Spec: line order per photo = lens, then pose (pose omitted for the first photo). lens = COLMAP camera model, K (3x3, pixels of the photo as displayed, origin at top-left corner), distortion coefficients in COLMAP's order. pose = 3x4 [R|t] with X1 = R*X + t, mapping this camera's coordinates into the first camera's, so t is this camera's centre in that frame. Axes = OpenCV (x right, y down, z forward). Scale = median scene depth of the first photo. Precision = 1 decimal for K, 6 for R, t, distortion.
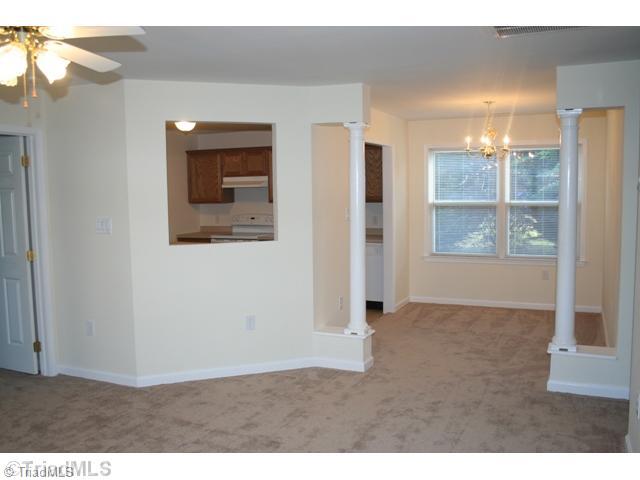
lens RADIAL K [[557.4, 0, 320.0], [0, 557.4, 240.0], [0, 0, 1]] dist [-0.057424, 0.001527]
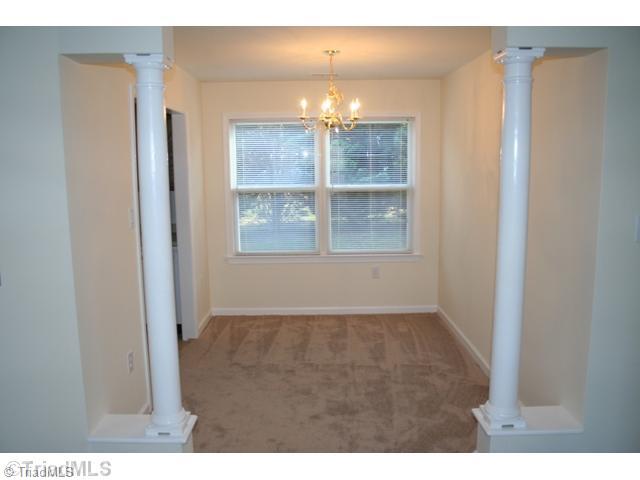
lens RADIAL K [[557.4, 0, 320.0], [0, 557.4, 240.0], [0, 0, 1]] dist [-0.057424, 0.001527]
pose [[0.917878, -0.053173, 0.393283, -0.001975], [0.038143, 0.998216, 0.045940, -0.032556], [-0.395024, -0.027166, 0.918269, 0.278610]]
